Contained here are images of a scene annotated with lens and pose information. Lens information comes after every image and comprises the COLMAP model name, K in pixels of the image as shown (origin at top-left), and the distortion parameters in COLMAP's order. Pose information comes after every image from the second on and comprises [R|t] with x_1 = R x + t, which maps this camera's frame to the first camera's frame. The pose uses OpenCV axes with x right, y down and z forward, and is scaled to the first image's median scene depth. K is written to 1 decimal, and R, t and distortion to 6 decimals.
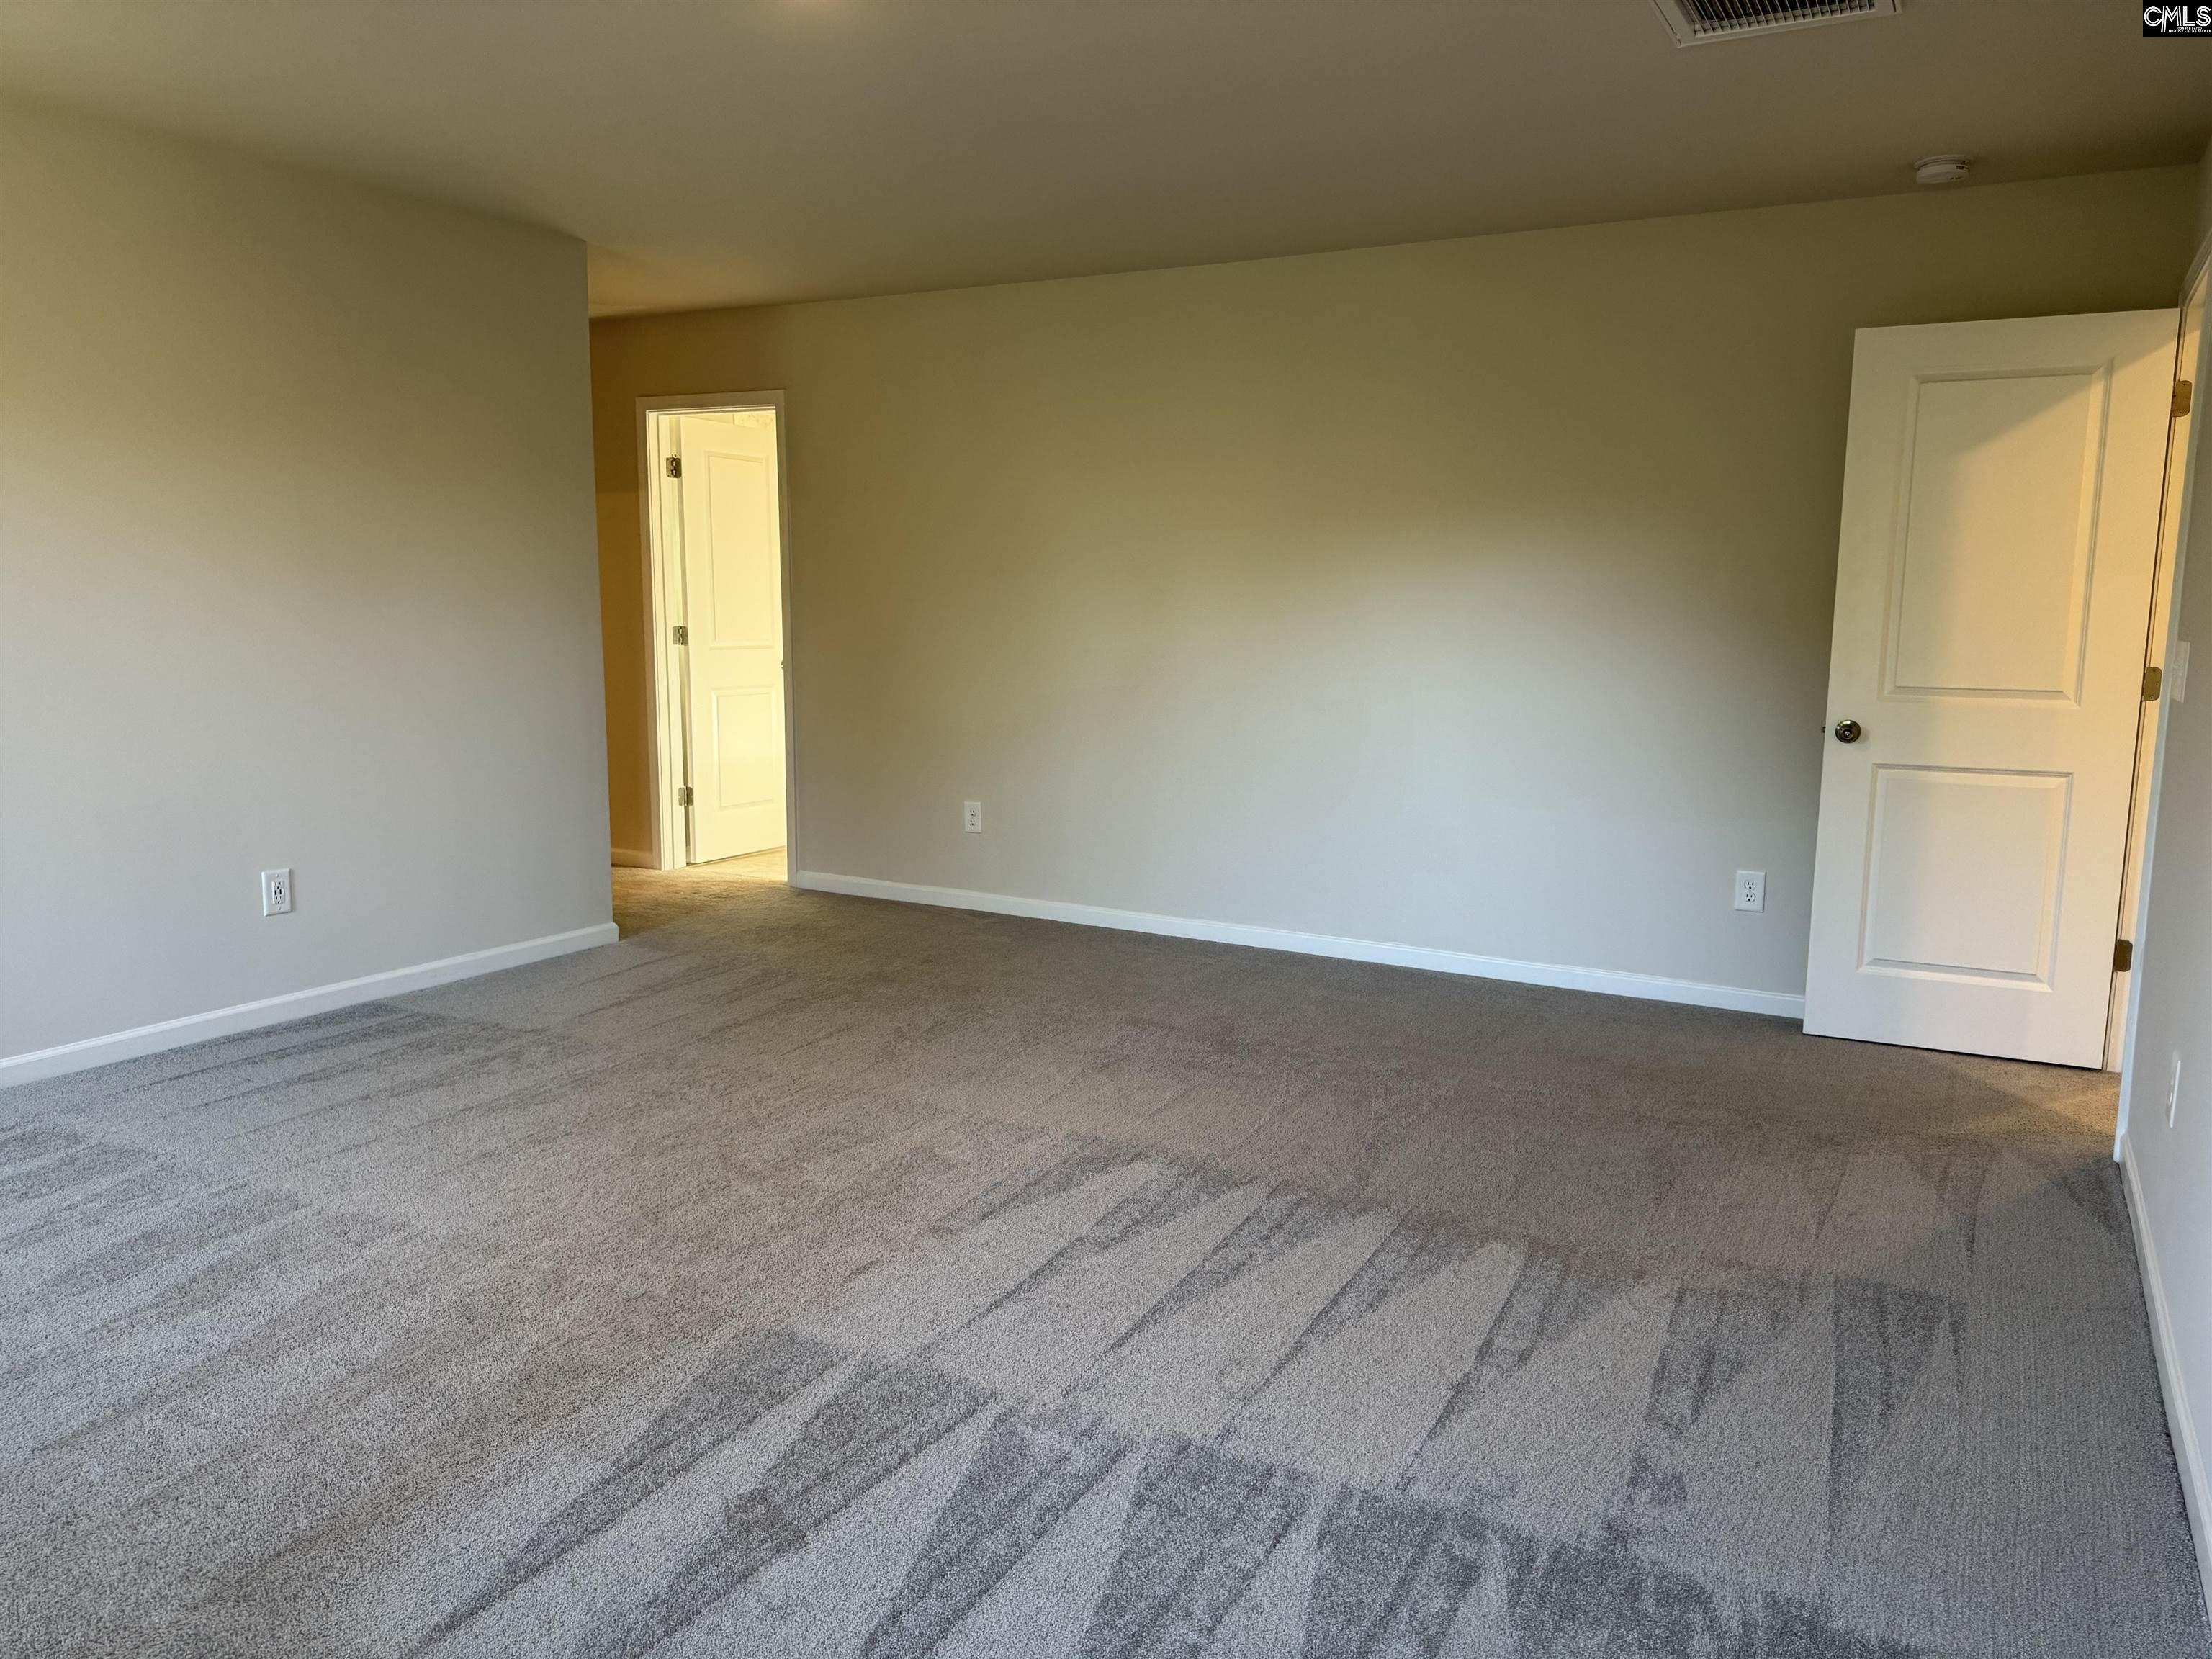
lens RADIAL K [[1564.4, 0, 1126.3], [0, 1564.4, 837.4], [0, 0, 1]] dist [0.030617, -0.036783]
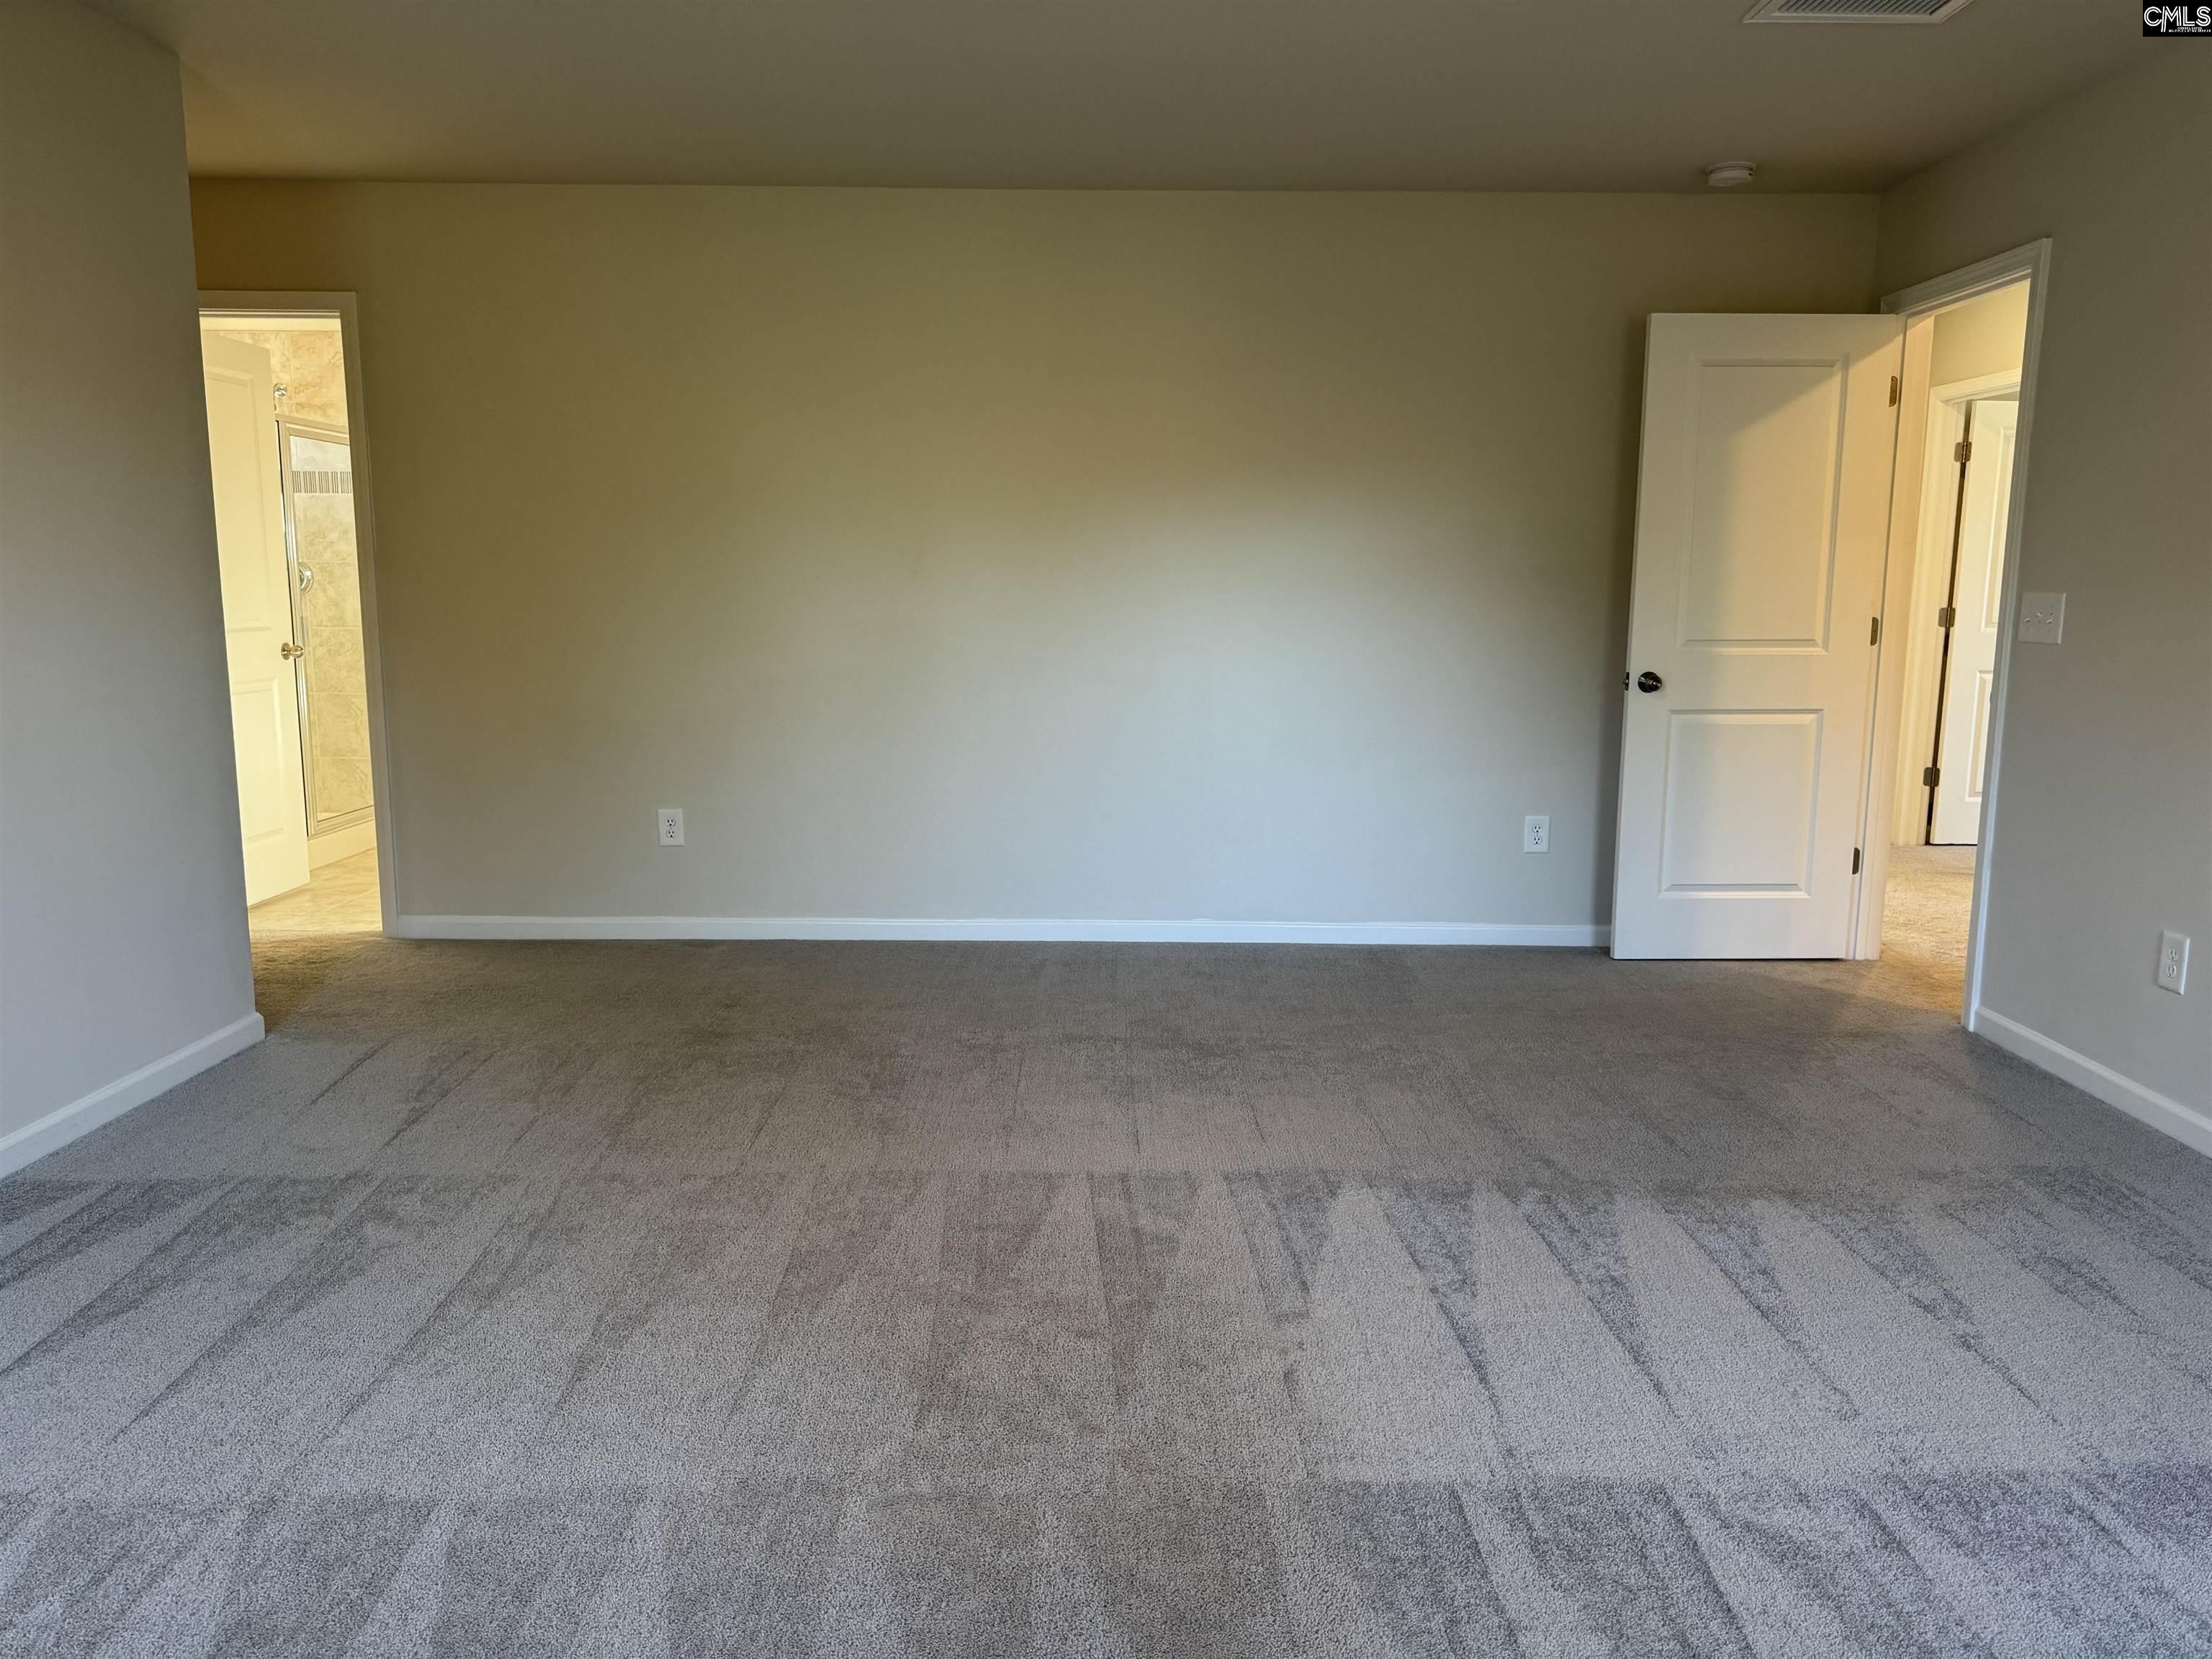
lens RADIAL K [[1564.4, 0, 1109.6], [0, 1564.4, 822.5], [0, 0, 1]] dist [0.030617, -0.036783]
pose [[0.875309, -0.080991, 0.476734, -0.422945], [0.077409, 0.996629, 0.027187, -0.029532], [-0.477329, 0.013106, 0.878627, 0.226036]]
